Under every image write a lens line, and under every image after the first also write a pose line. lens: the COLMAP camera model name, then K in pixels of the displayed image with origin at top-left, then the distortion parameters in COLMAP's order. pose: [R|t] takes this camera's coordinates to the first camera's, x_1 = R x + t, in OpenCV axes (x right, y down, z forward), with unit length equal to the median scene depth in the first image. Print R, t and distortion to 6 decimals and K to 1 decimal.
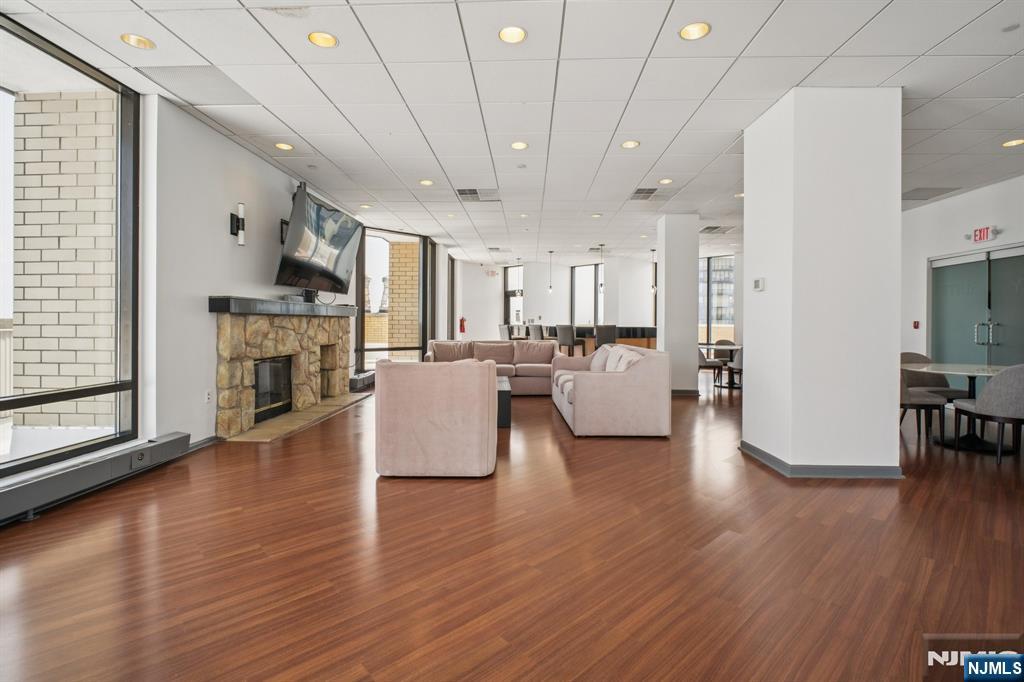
lens RADIAL K [[466.3, 0, 514.1], [0, 466.3, 330.4], [0, 0, 1]] dist [0.000351, -0.007358]
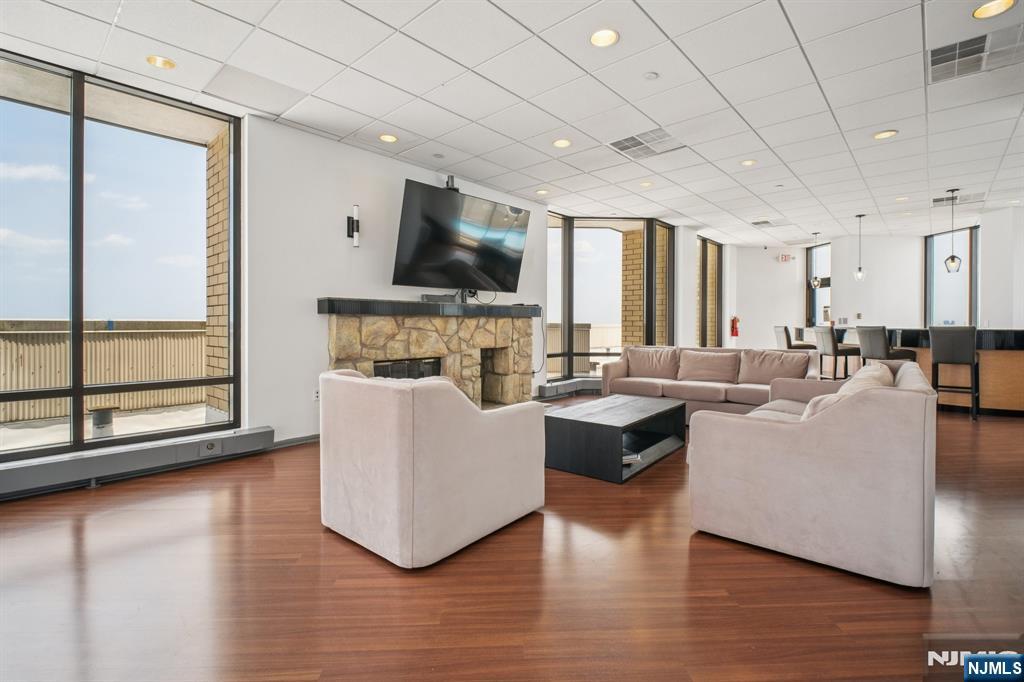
lens RADIAL K [[466.3, 0, 514.1], [0, 466.3, 330.4], [0, 0, 1]] dist [0.000351, -0.007358]
pose [[0.764441, 0.004140, -0.644680, 0.284105], [-0.007161, 0.999972, -0.002070, -0.002450], [0.644654, 0.006199, 0.764449, 0.395186]]
